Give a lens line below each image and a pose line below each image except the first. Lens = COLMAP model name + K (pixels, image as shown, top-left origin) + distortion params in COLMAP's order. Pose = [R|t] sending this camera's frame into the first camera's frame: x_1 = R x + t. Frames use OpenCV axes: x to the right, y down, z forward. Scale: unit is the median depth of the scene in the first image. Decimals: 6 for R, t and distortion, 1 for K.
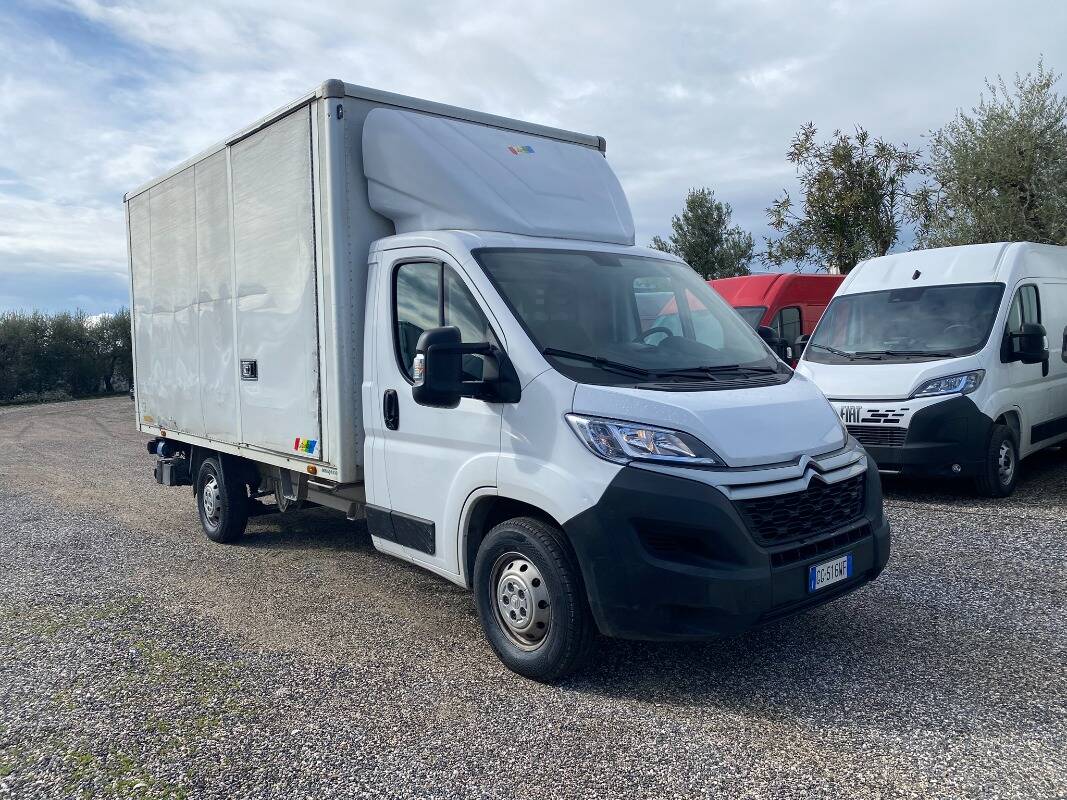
lens RADIAL K [[807.3, 0, 533.5], [0, 807.3, 400.0], [0, 0, 1]] dist [0.006069, 0.001769]
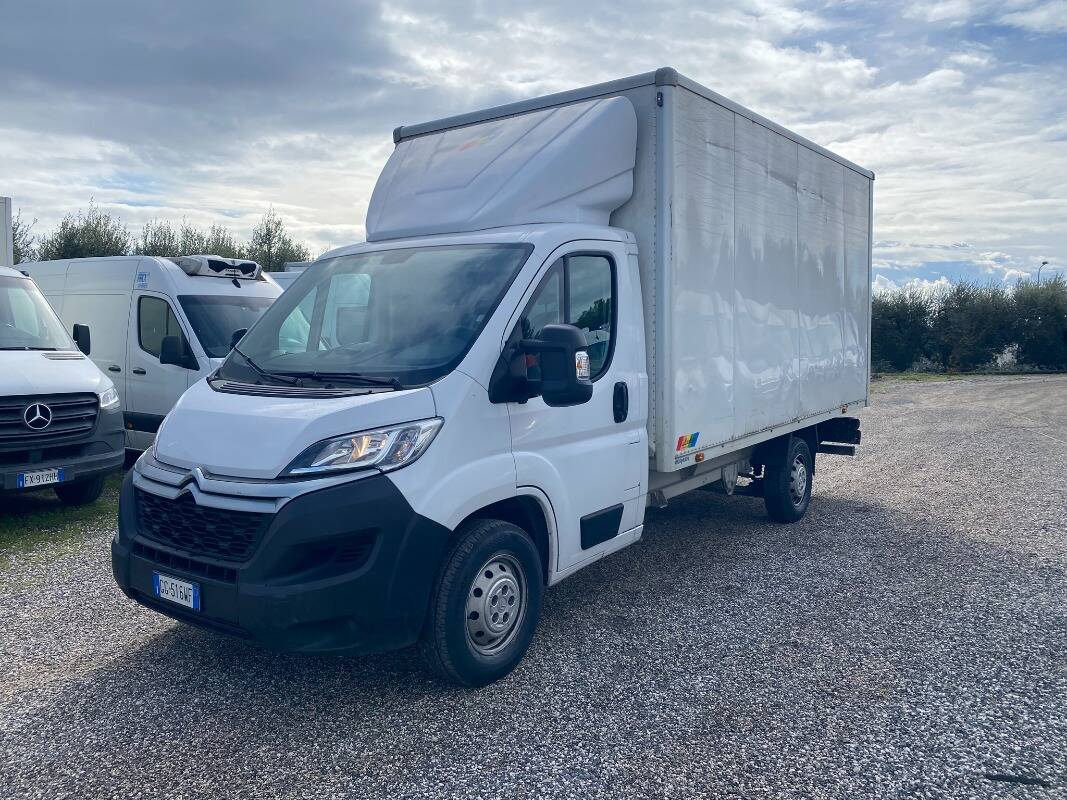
lens RADIAL K [[807.3, 0, 532.3], [0, 807.3, 408.6], [0, 0, 1]] dist [0.019932, -0.002399]
pose [[0.221788, 0.106445, -0.969268, 1.335566], [-0.052810, 0.993876, 0.097063, -0.115485], [0.973664, 0.029659, 0.226051, 1.152720]]
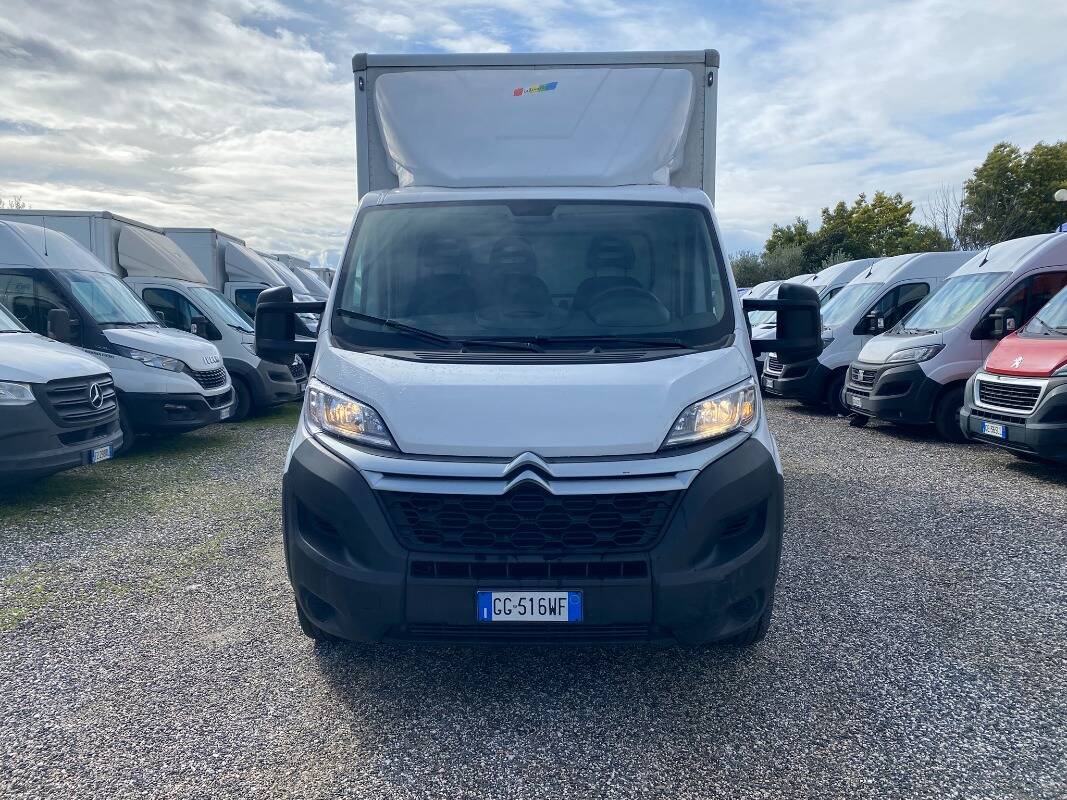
lens RADIAL K [[807.3, 0, 533.5], [0, 807.3, 400.0], [0, 0, 1]] dist [0.006069, 0.001769]
pose [[0.744117, 0.090633, -0.661872, 0.837325], [-0.051526, 0.995589, 0.078401, -0.042210], [0.666059, -0.024236, 0.745505, 0.419574]]
